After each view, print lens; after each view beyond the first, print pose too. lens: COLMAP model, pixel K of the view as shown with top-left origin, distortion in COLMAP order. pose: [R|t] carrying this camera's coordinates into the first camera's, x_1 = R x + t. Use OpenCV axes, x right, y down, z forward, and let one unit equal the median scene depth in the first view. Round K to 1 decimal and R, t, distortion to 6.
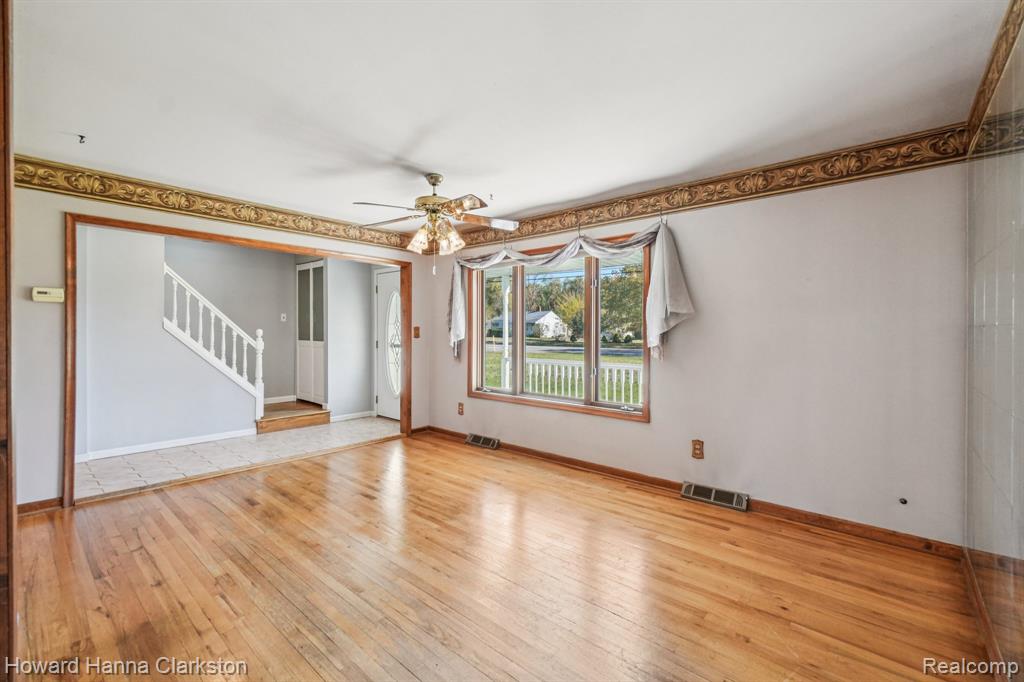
lens RADIAL K [[439.2, 0, 515.7], [0, 439.2, 332.9], [0, 0, 1]] dist [-0.000992, 0.000286]
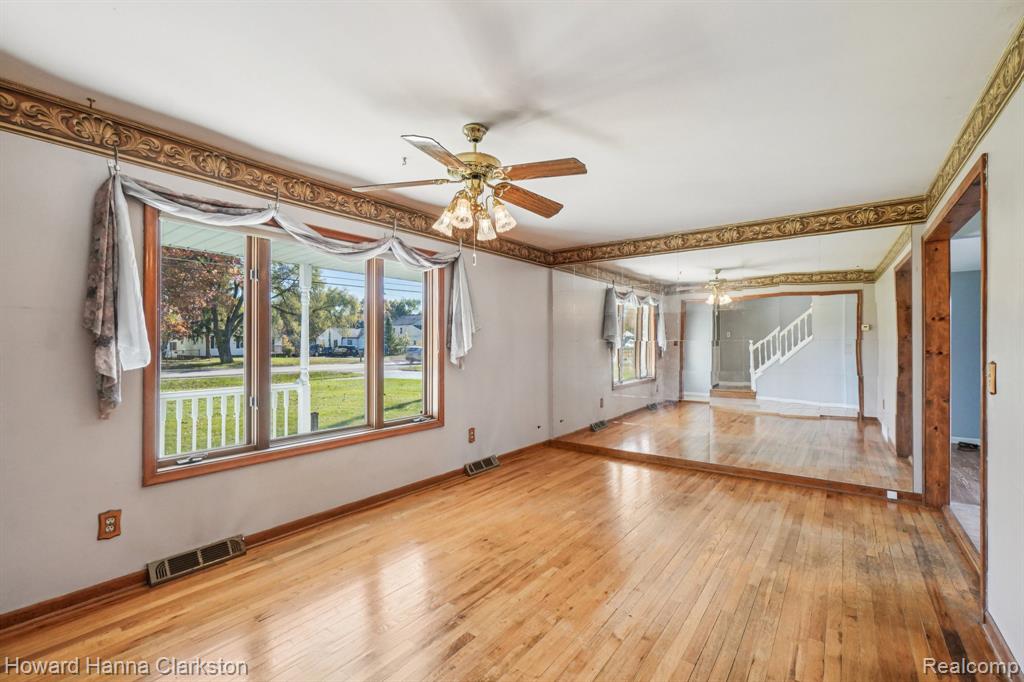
lens RADIAL K [[444.7, 0, 512.0], [0, 444.7, 341.0], [0, 0, 1]] dist [-0.002222, -0.000145]
pose [[-0.067606, 0.005054, 0.997699, -0.791182], [0.004384, 0.999979, -0.004768, -0.004232], [-0.997702, 0.004052, -0.067627, 0.856306]]
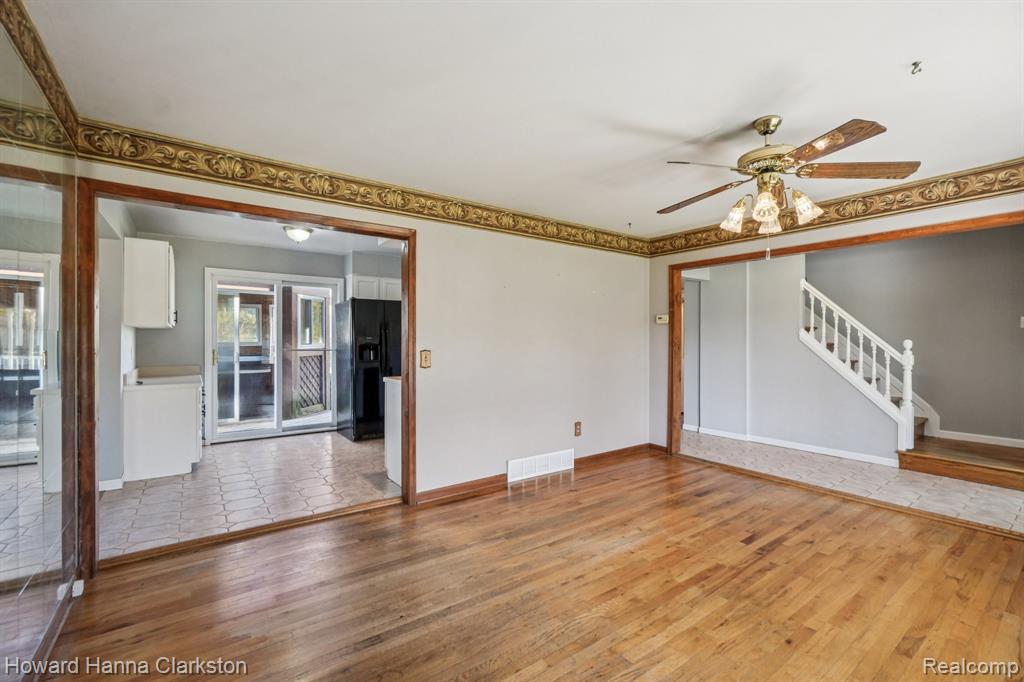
lens RADIAL K [[444.7, 0, 512.0], [0, 444.7, 341.0], [0, 0, 1]] dist [-0.002222, -0.000145]
pose [[-0.223754, -0.005211, -0.974632, 0.518672], [-0.007048, 0.999968, -0.003729, 0.002566], [0.974620, 0.006035, -0.223783, 0.660178]]
